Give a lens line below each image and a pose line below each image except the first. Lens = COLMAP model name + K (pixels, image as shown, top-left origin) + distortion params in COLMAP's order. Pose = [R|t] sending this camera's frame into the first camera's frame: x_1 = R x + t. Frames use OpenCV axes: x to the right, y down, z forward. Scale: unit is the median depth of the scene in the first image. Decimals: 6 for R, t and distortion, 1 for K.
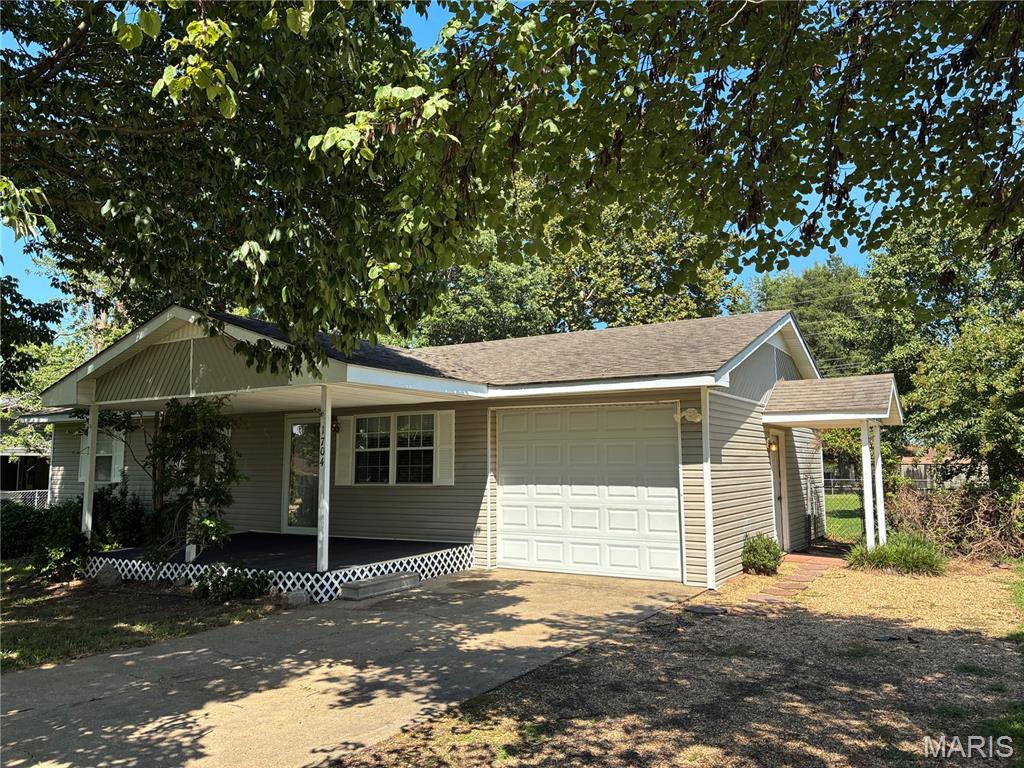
lens RADIAL K [[769.3, 0, 514.5], [0, 769.3, 378.4], [0, 0, 1]] dist [0.064642, -0.091232]
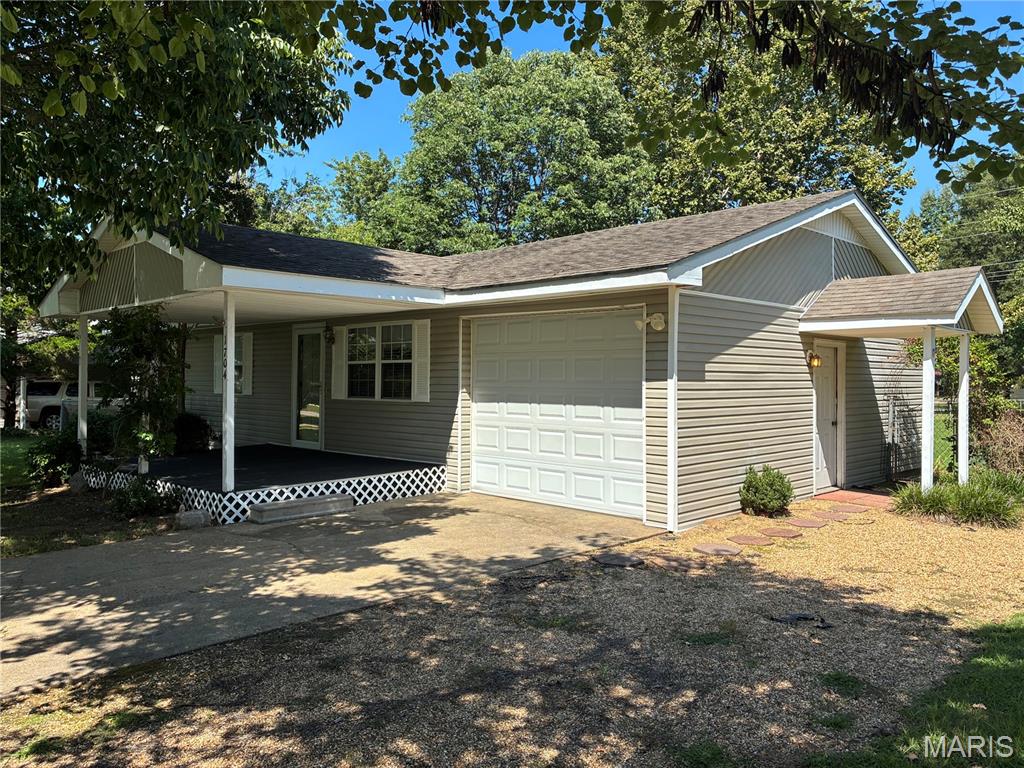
lens RADIAL K [[769.3, 0, 514.5], [0, 769.3, 378.4], [0, 0, 1]] dist [0.064642, -0.091232]
pose [[0.972707, 0.010507, -0.231798, 0.242173], [0.015565, 0.993769, 0.110363, 0.013231], [0.231514, -0.110959, 0.966483, 0.155004]]
